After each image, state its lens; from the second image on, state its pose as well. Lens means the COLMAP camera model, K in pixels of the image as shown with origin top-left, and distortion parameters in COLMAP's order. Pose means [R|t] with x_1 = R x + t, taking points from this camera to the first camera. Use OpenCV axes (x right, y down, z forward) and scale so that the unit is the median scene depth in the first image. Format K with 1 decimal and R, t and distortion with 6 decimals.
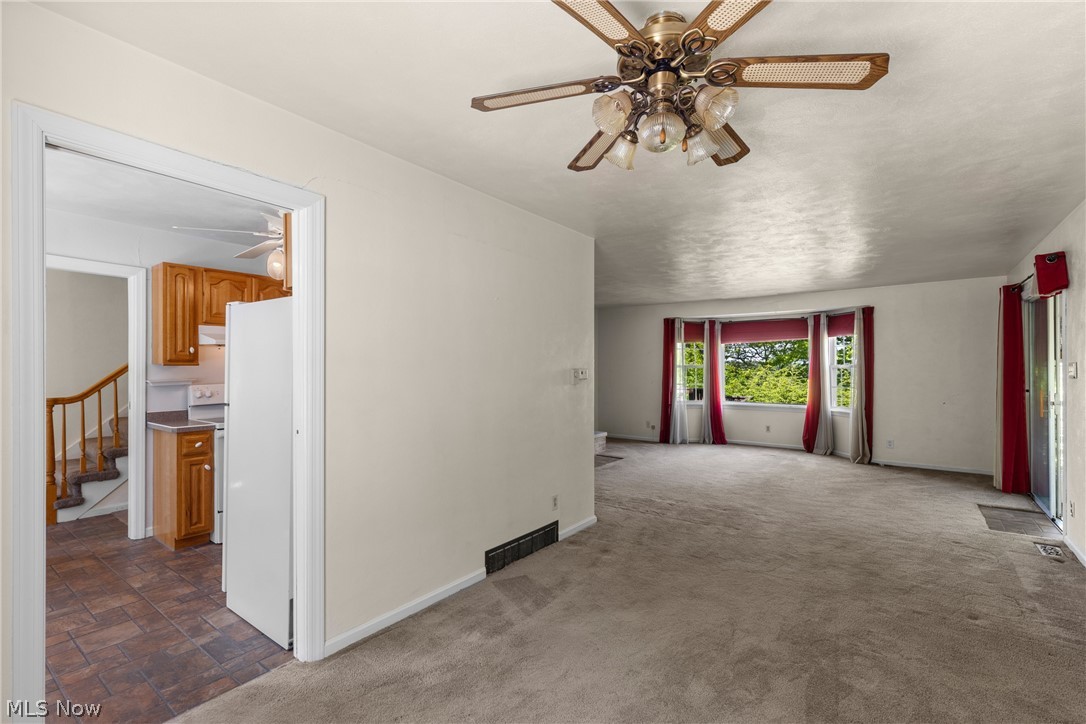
lens RADIAL K [[490.6, 0, 541.7], [0, 490.6, 367.0], [0, 0, 1]] dist [0.009188, -0.001011]
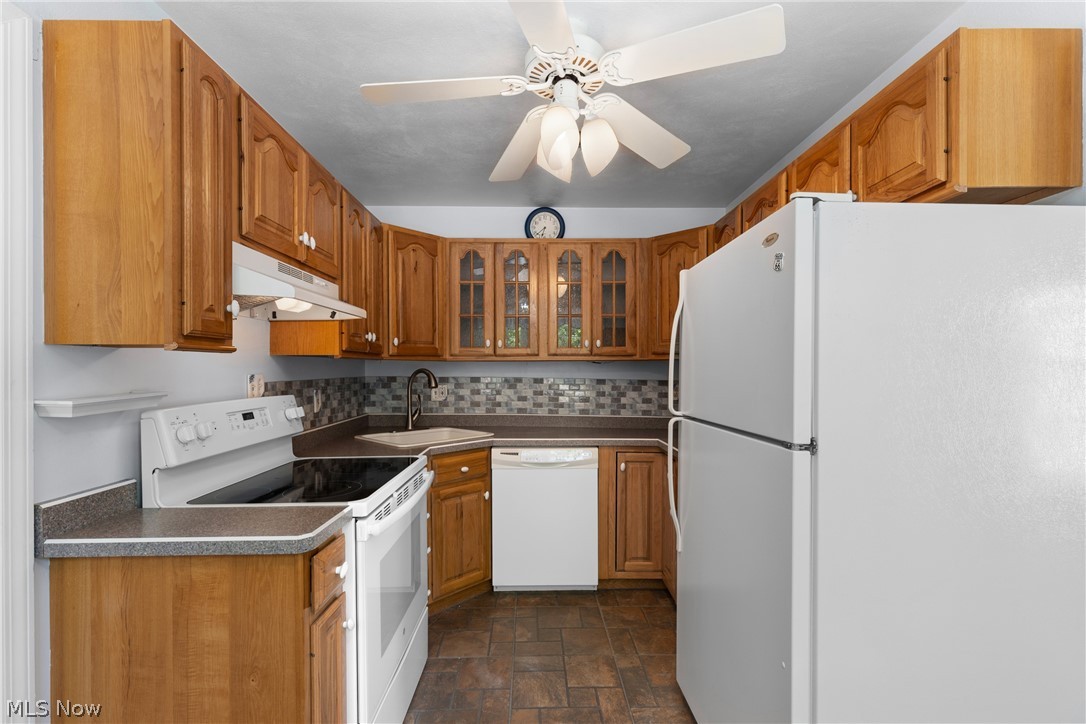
lens RADIAL K [[490.6, 0, 541.7], [0, 490.6, 367.0], [0, 0, 1]] dist [0.009188, -0.001011]
pose [[0.788383, 0.000590, 0.615184, -0.742977], [0.001813, 0.999993, -0.003282, 0.008979], [-0.615182, 0.003703, 0.788376, 0.576593]]
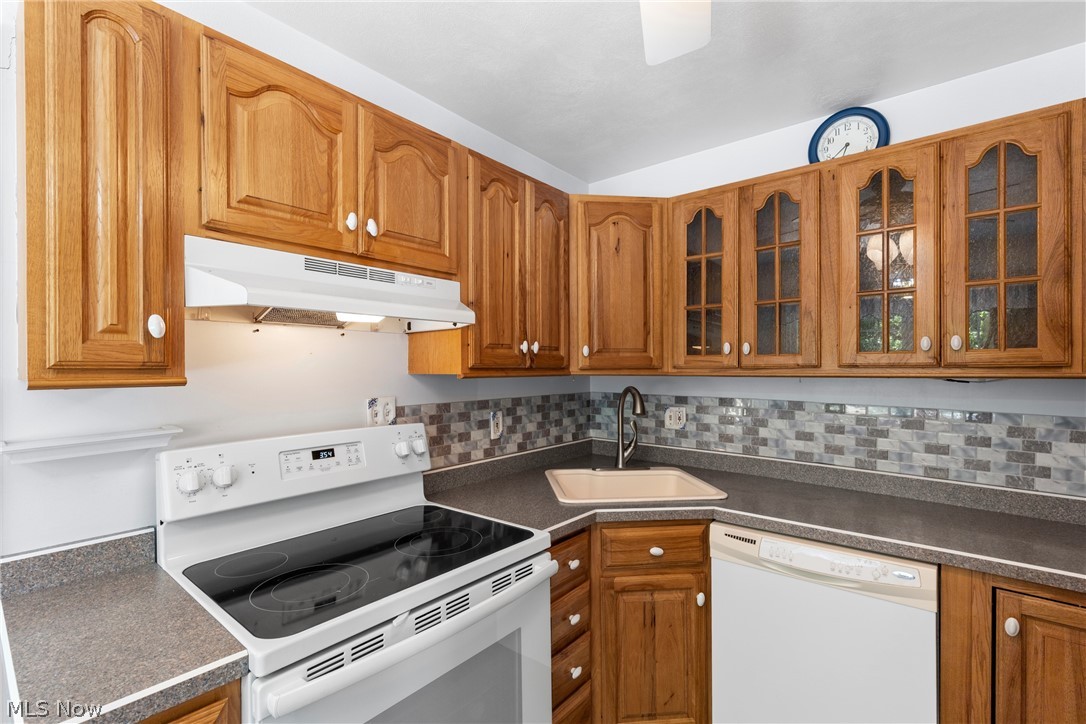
lens RADIAL K [[490.6, 0, 541.7], [0, 490.6, 367.0], [0, 0, 1]] dist [0.009188, -0.001011]
pose [[0.999035, -0.001990, -0.043883, -0.491910], [0.001871, 0.999994, -0.002746, -0.012132], [0.043888, 0.002661, 0.999033, 0.742355]]
